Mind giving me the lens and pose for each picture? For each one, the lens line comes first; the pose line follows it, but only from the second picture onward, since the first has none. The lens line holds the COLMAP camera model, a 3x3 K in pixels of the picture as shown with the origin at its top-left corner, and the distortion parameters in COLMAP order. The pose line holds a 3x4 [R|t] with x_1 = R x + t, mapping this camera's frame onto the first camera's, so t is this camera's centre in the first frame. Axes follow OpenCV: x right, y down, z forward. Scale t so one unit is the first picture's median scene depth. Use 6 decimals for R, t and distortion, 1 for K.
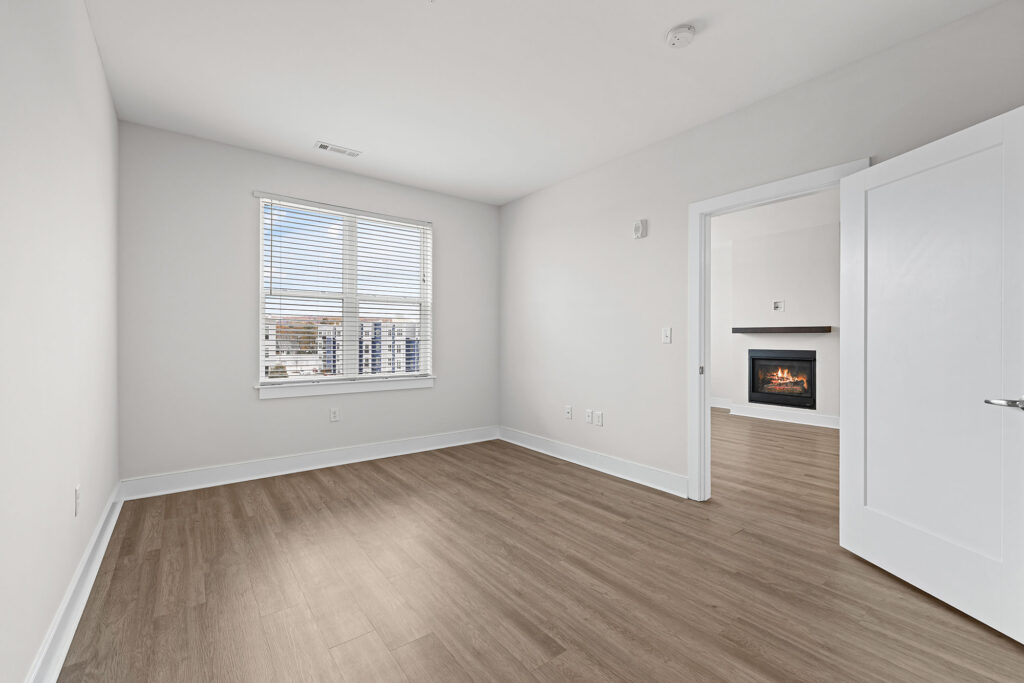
lens RADIAL K [[426.4, 0, 505.9], [0, 426.4, 337.6], [0, 0, 1]] dist [0.004234, 0.000488]
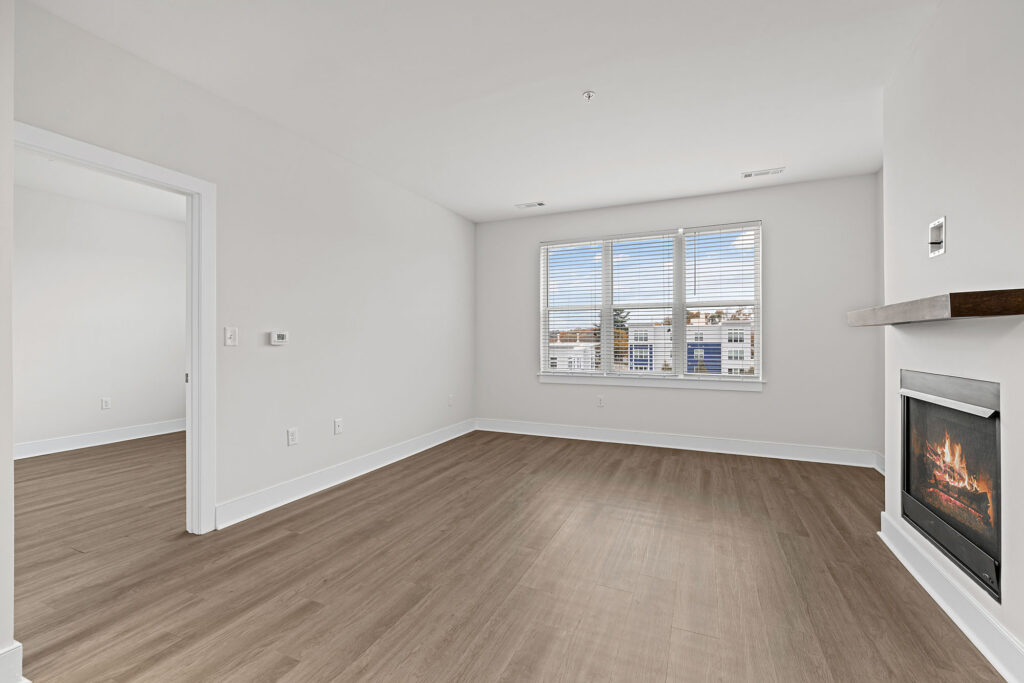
lens RADIAL K [[426.4, 0, 519.3], [0, 426.4, 340.7], [0, 0, 1]] dist [0.004234, 0.000488]
pose [[0.494530, -0.006028, -0.869140, 0.761702], [0.004185, 0.999981, -0.004554, 0.004330], [0.869151, -0.001385, 0.494546, 0.572830]]
